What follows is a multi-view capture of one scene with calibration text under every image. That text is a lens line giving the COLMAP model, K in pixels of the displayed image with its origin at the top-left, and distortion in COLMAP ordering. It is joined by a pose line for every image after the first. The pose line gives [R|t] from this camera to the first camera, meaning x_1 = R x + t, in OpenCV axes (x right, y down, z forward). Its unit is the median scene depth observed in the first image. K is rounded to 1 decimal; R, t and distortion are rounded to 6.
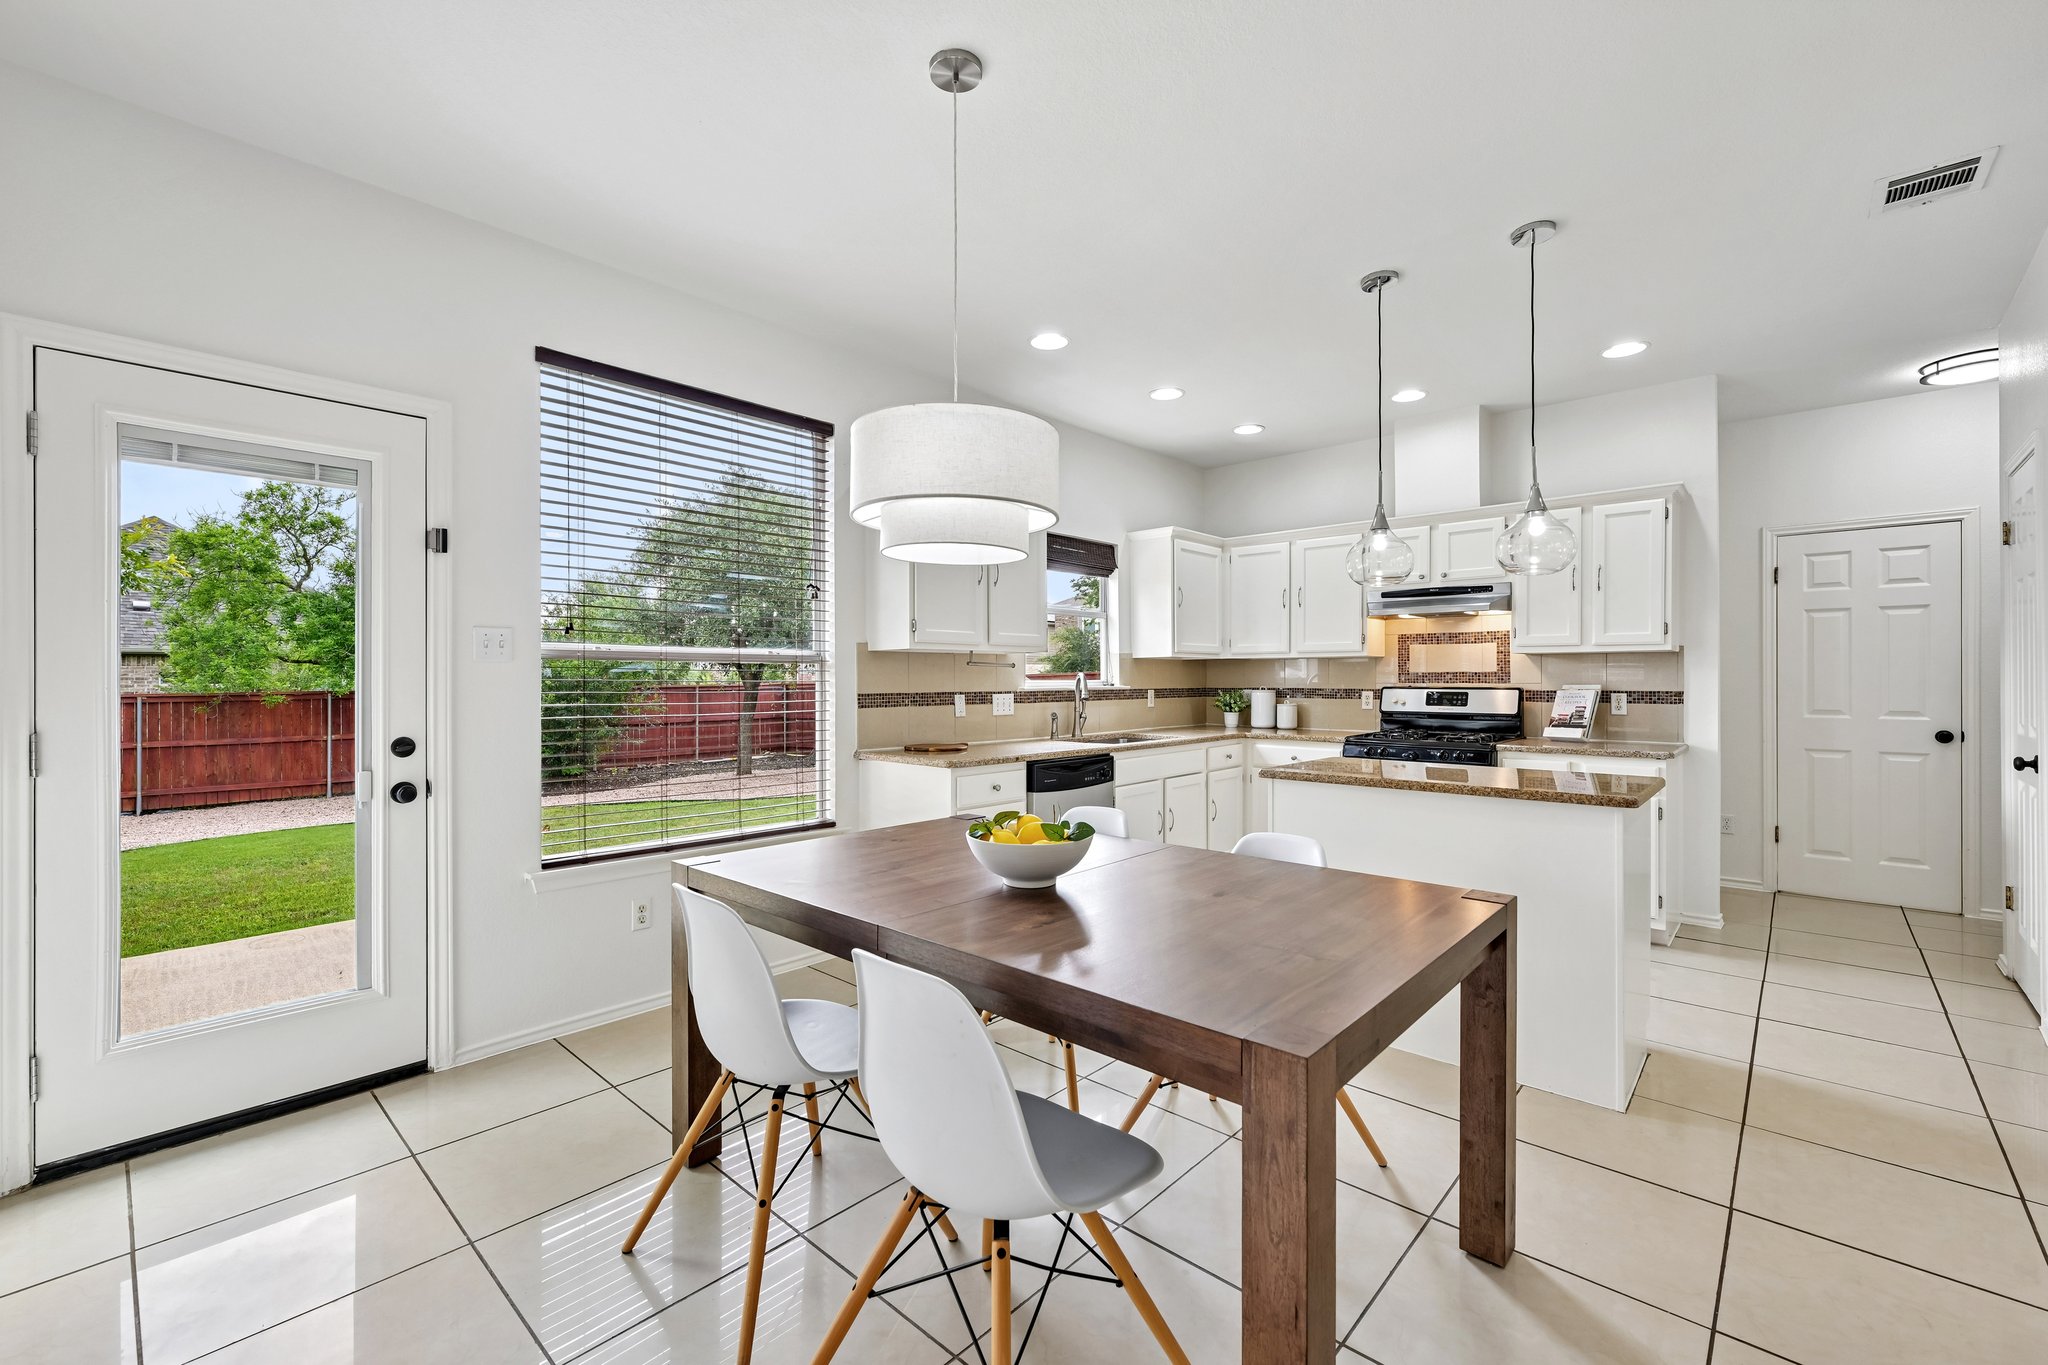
lens RADIAL K [[850.4, 0, 1021.7], [0, 850.4, 678.0], [0, 0, 1]] dist [-0.005297, 0.001172]
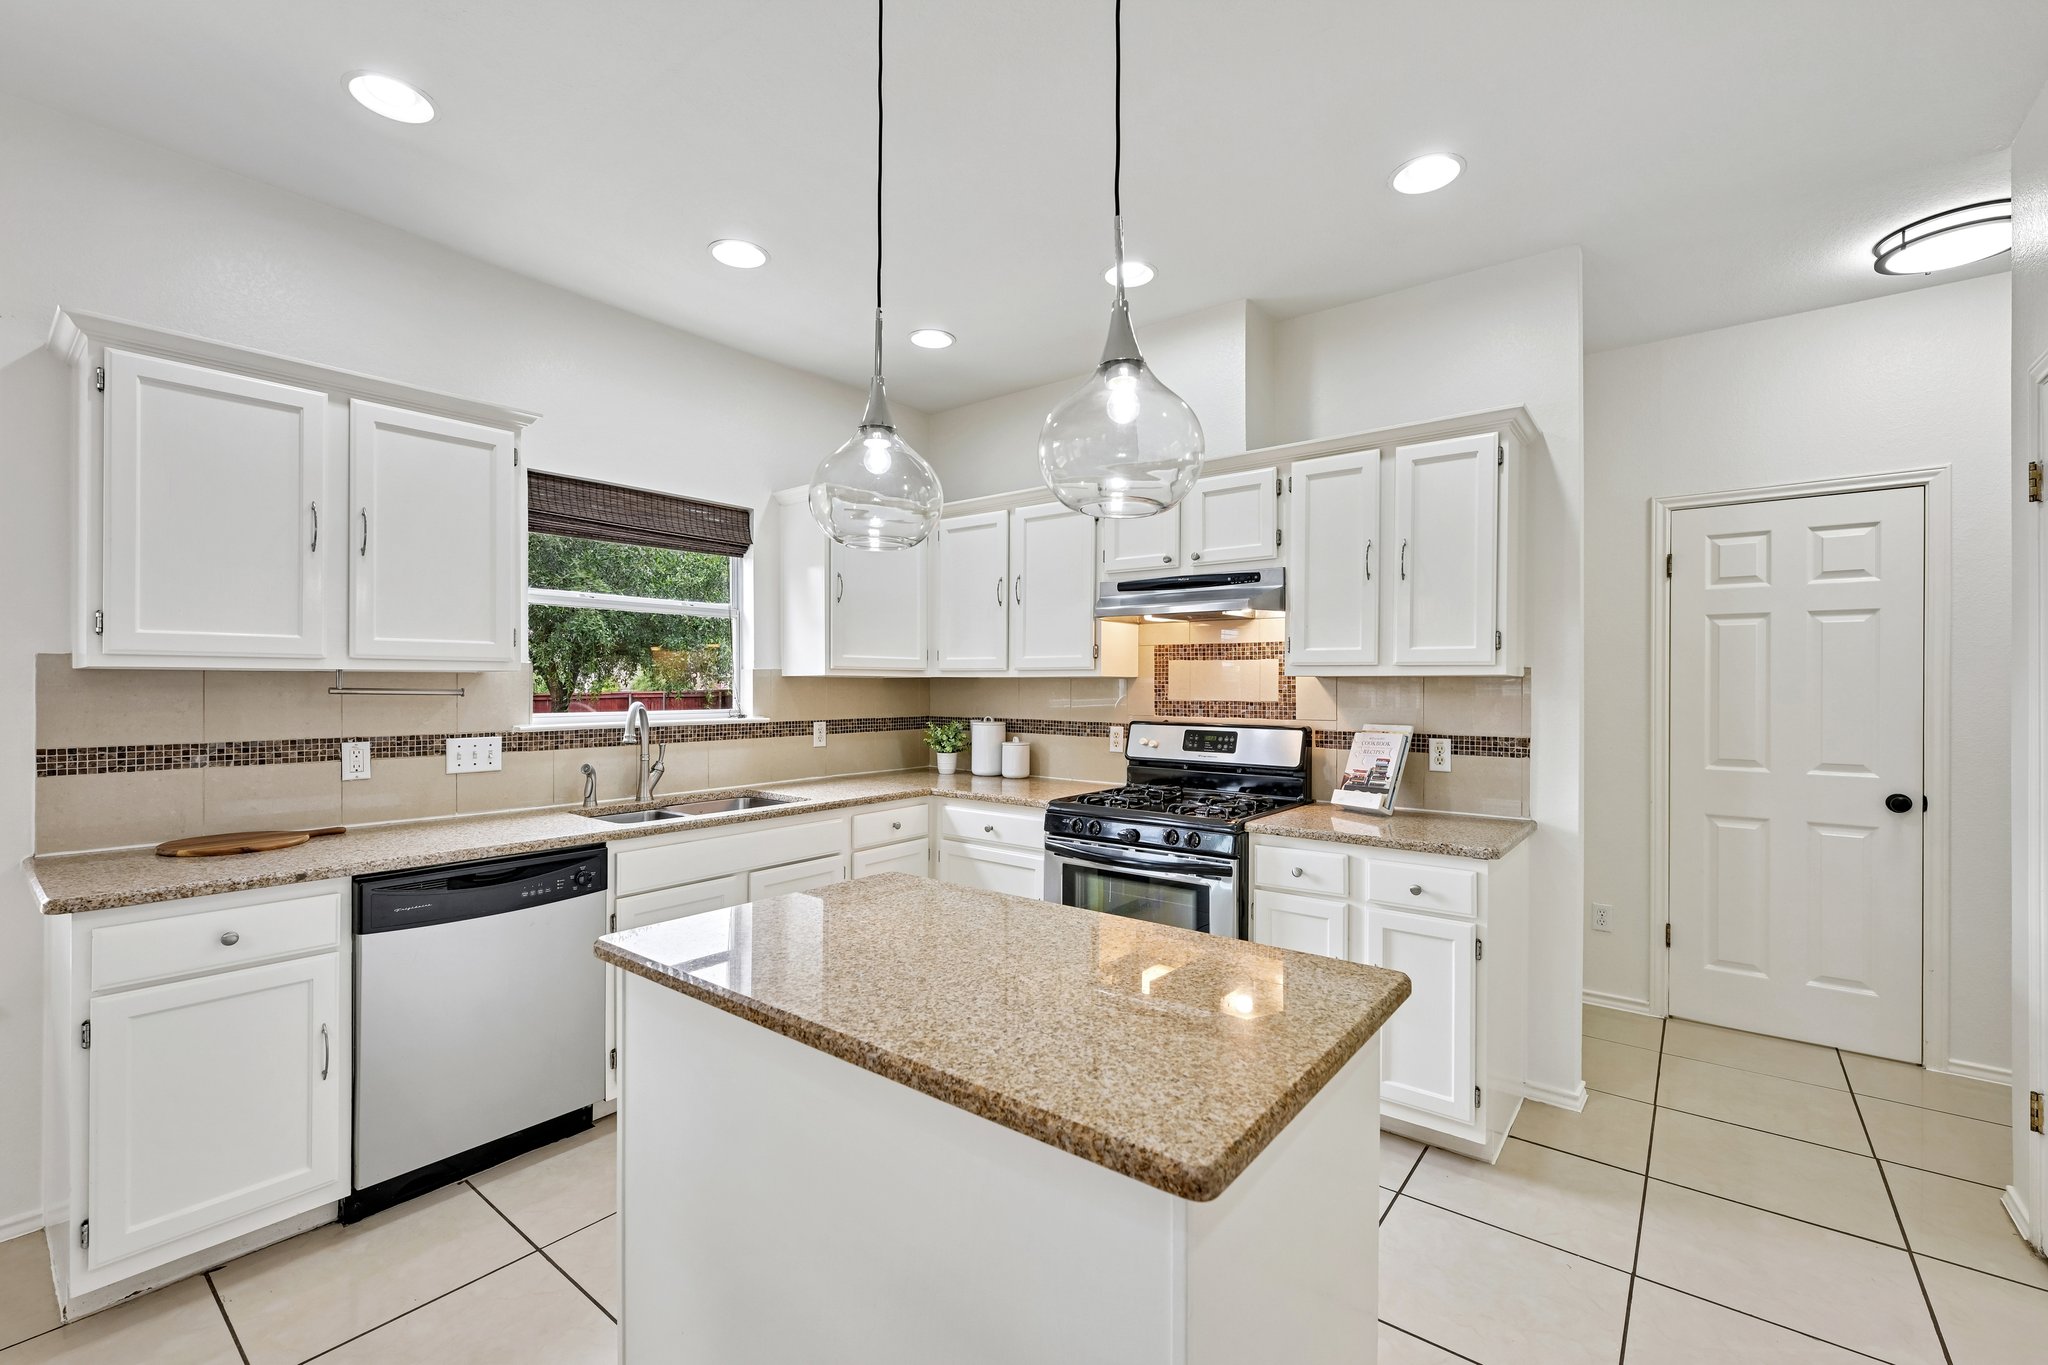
lens RADIAL K [[850.4, 0, 1032.8], [0, 850.4, 683.8], [0, 0, 1]] dist [-0.005297, 0.001172]
pose [[0.997244, 0.005226, 0.074014, 0.324573], [-0.005284, 0.999986, 0.000588, -0.021849], [-0.074010, -0.000978, 0.997257, 0.350825]]
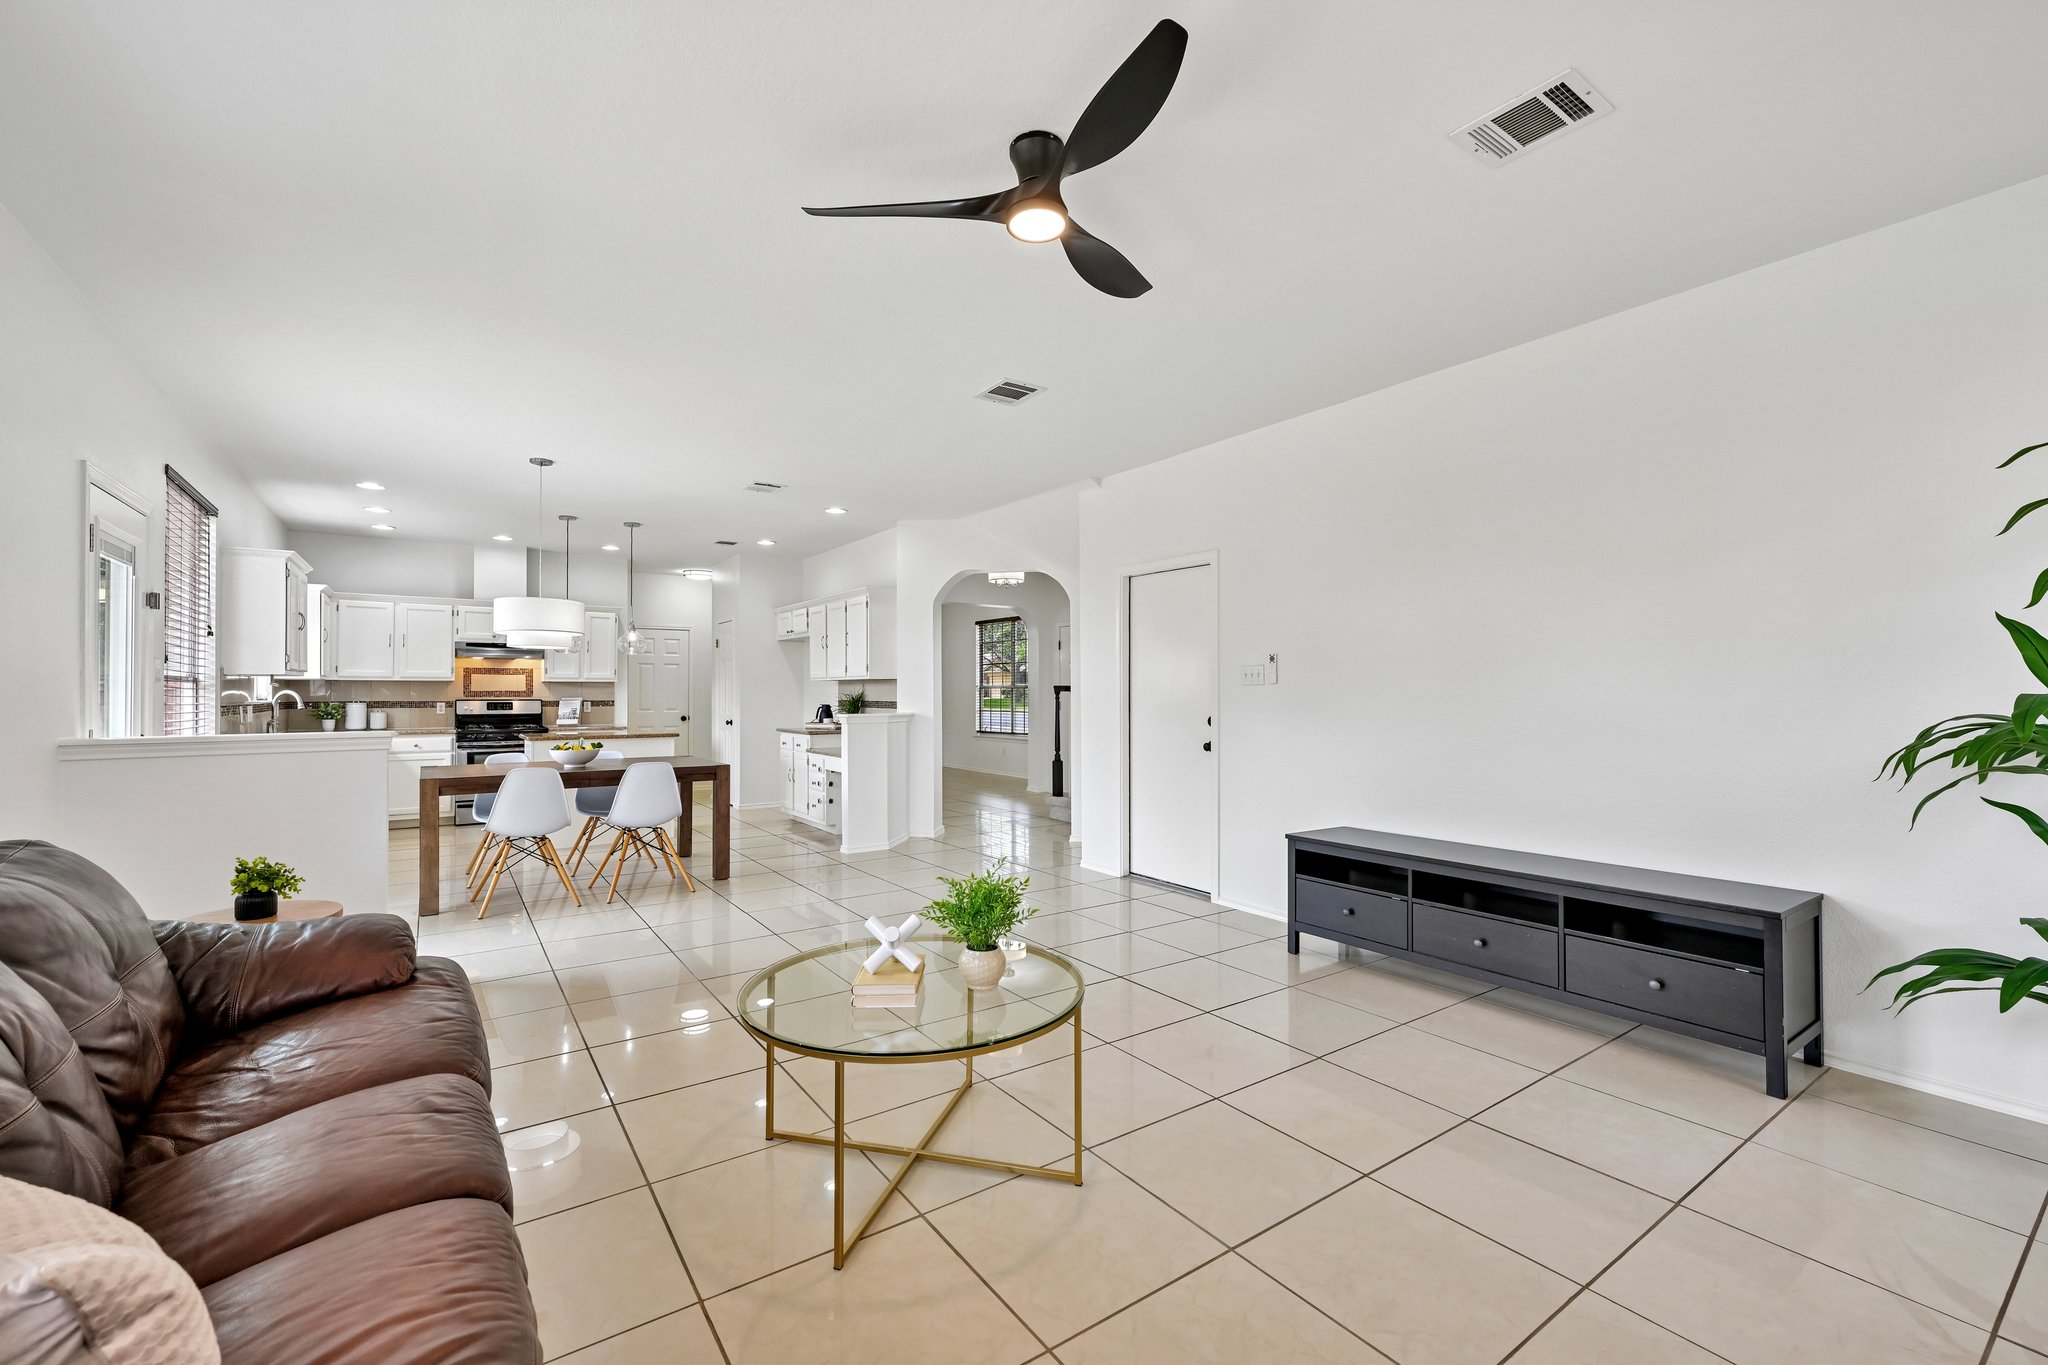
lens RADIAL K [[850.4, 0, 1034.9], [0, 850.4, 685.4], [0, 0, 1]] dist [-0.005297, 0.001172]
pose [[0.196286, 0.010745, 0.980488, -1.045713], [-0.001797, 0.999942, -0.010598, -0.001908], [-0.980545, 0.000318, 0.196294, -0.444415]]
